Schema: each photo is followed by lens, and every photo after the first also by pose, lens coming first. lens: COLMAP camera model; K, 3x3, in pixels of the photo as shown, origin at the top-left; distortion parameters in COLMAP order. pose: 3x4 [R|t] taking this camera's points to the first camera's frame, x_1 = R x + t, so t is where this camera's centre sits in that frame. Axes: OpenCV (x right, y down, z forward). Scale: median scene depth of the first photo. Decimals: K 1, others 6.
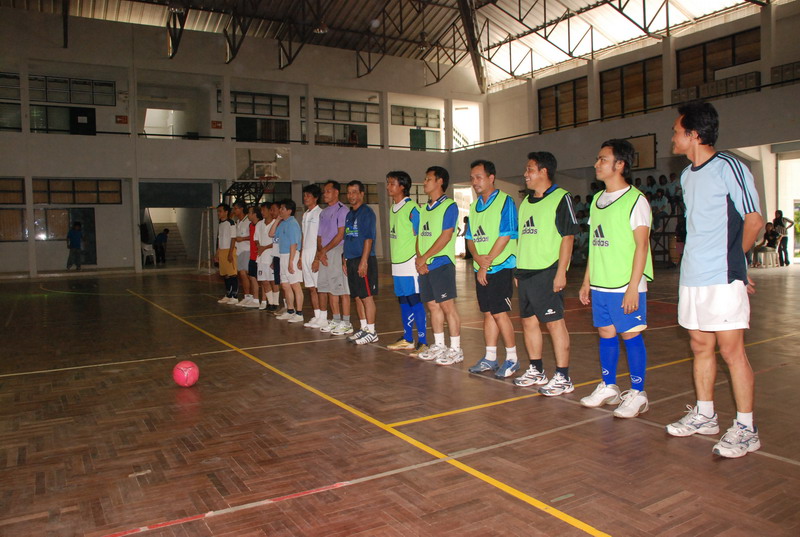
lens RADIAL K [[656.4, 0, 402.2], [0, 656.4, 258.8], [0, 0, 1]] dist [-0.010000, -0.001970]
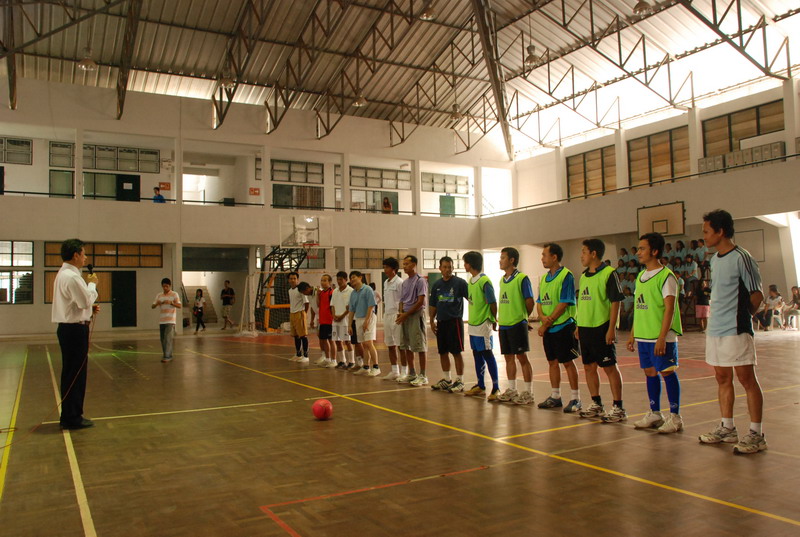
lens RADIAL K [[720.4, 0, 400.0], [0, 720.4, 268.5], [0, 0, 1]] dist [-0.045039, 0.008895]
pose [[0.999888, 0.008508, -0.012351, -0.036487], [-0.009487, 0.996628, -0.081499, 0.004571], [0.011616, 0.081607, 0.996597, -0.097662]]
